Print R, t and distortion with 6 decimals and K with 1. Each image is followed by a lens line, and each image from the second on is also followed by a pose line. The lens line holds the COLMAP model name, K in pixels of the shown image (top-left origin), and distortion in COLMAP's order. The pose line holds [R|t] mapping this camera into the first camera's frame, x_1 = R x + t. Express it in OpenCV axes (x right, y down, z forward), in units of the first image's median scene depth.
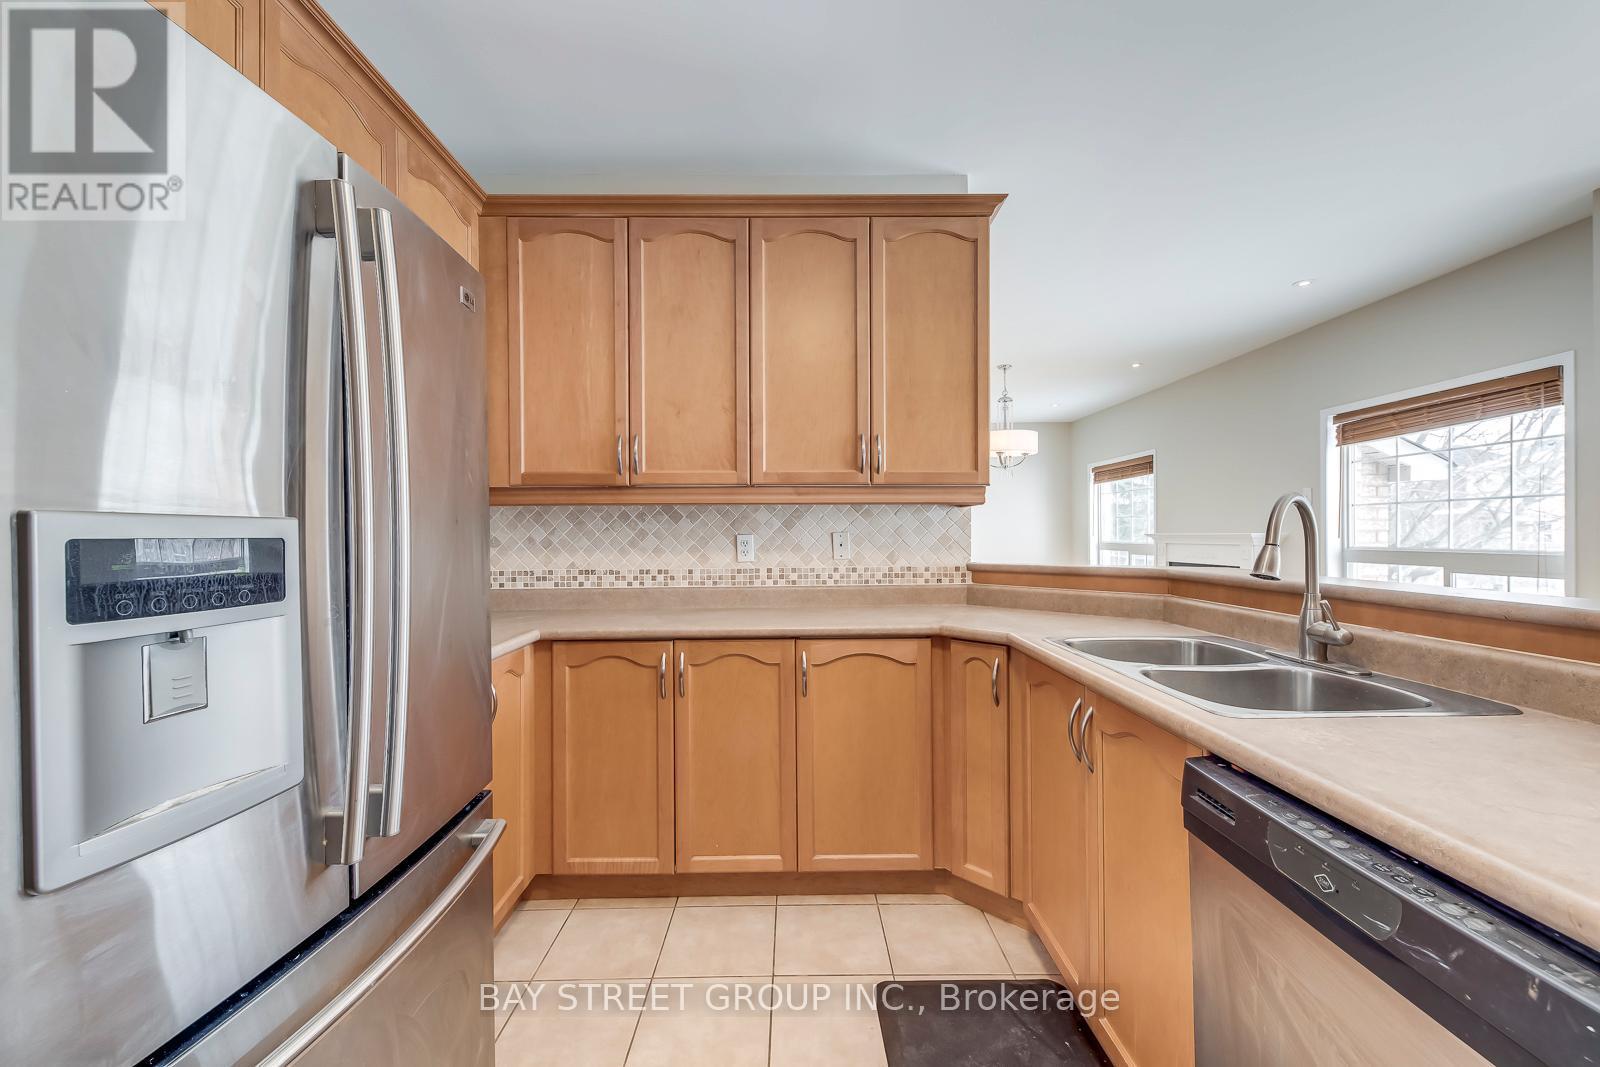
lens RADIAL K [[682.9, 0, 800.0], [0, 682.9, 533.5], [0, 0, 1]] dist [0.001486, -0.000556]
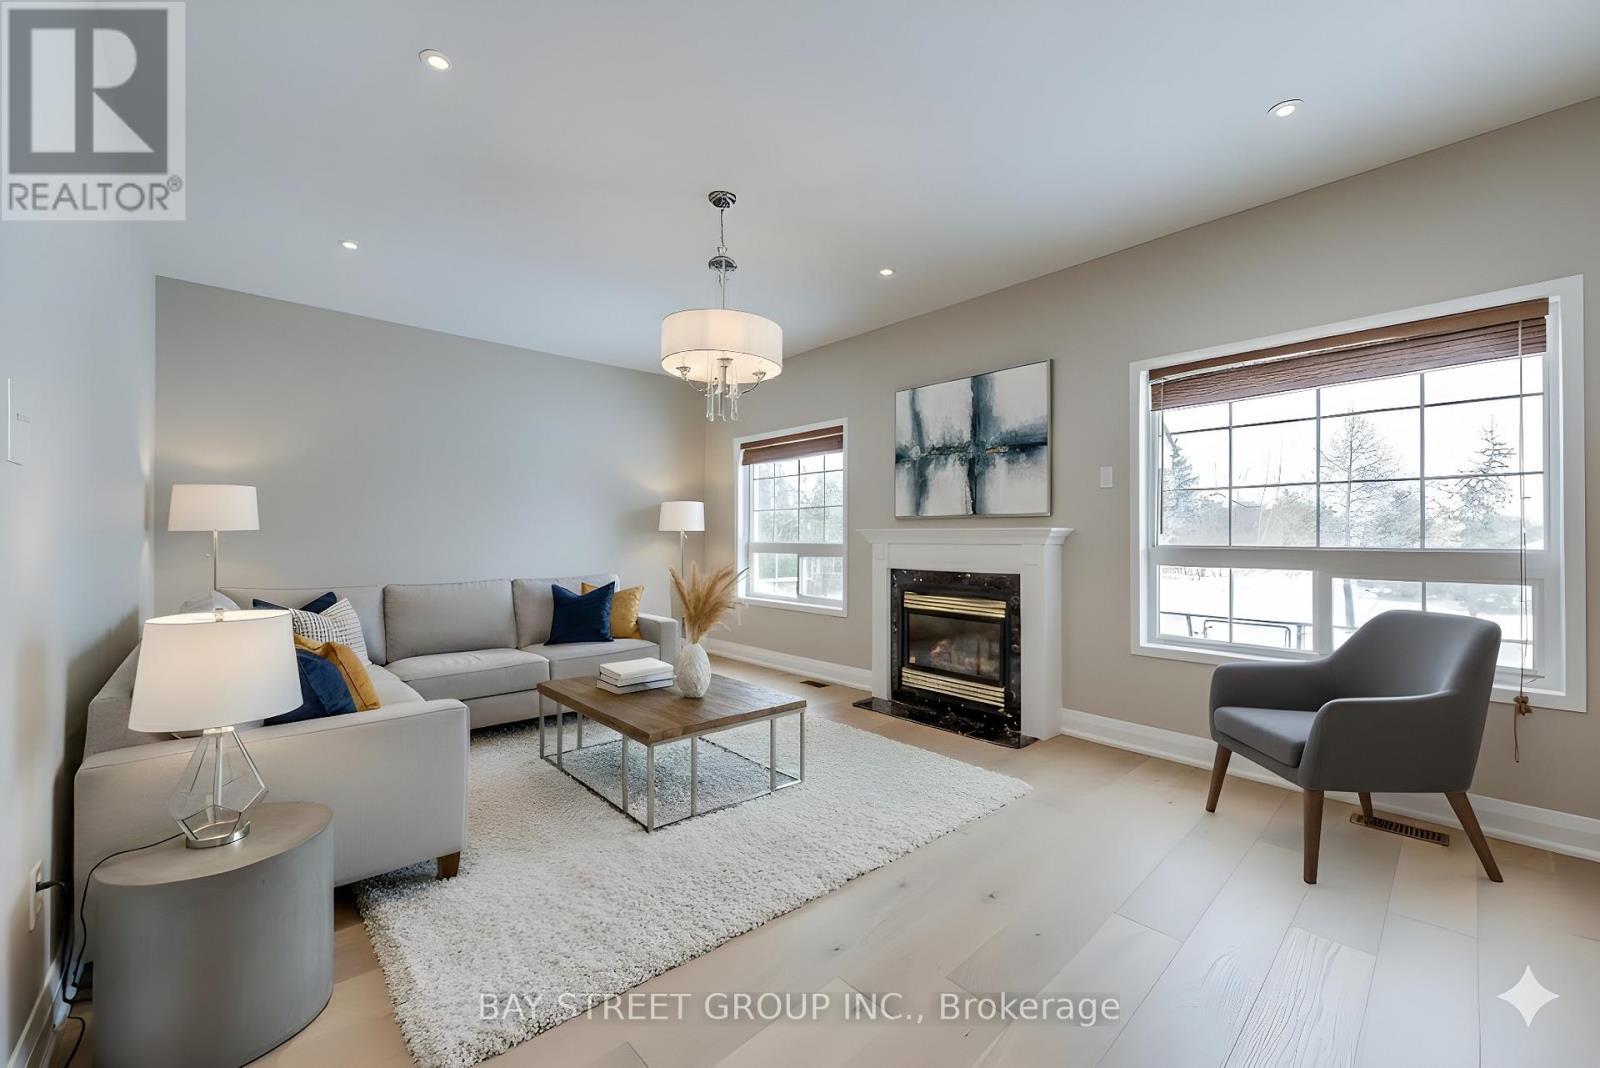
lens RADIAL K [[614.1, 0, 800.0], [0, 614.1, 534.0], [0, 0, 1]] dist [0.000867, 0.000000]
pose [[0.749843, 0.005955, 0.661589, 0.063340], [-0.002271, 0.999977, -0.006426, 0.013915], [-0.661611, 0.003316, 0.749840, 0.947095]]
